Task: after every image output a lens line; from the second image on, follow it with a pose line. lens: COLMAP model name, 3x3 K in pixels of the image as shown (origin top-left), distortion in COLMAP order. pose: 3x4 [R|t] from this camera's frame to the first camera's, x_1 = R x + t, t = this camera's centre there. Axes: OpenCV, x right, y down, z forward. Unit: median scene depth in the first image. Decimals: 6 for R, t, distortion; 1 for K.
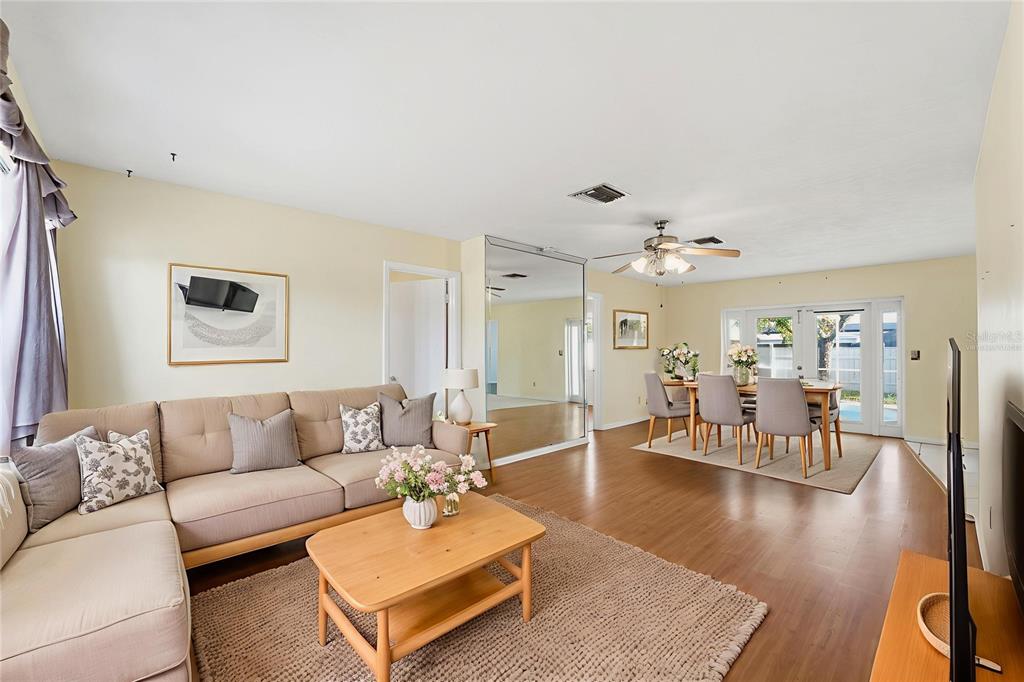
lens RADIAL K [[424.3, 0, 515.7], [0, 424.3, 344.7], [0, 0, 1]] dist [-0.031405, 0.003272]
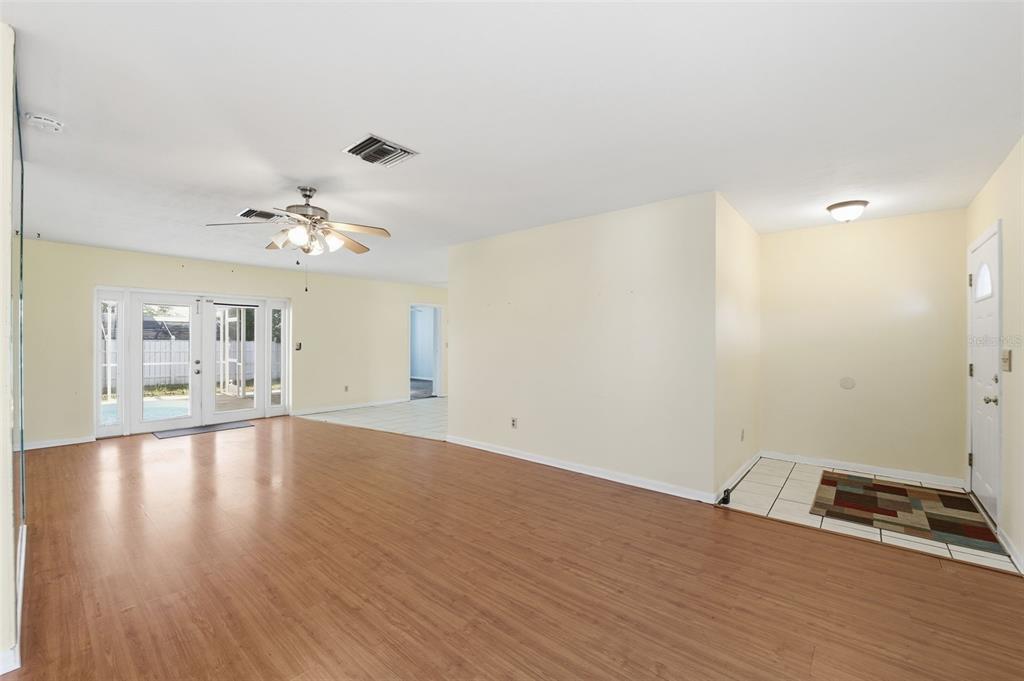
lens RADIAL K [[424.3, 0, 515.2], [0, 424.3, 339.0], [0, 0, 1]] dist [-0.031405, 0.003272]
pose [[-0.099569, 0.007779, 0.995000, -0.520293], [-0.010087, 0.999910, -0.008827, 0.010145], [-0.994980, -0.010916, -0.099481, 0.668681]]
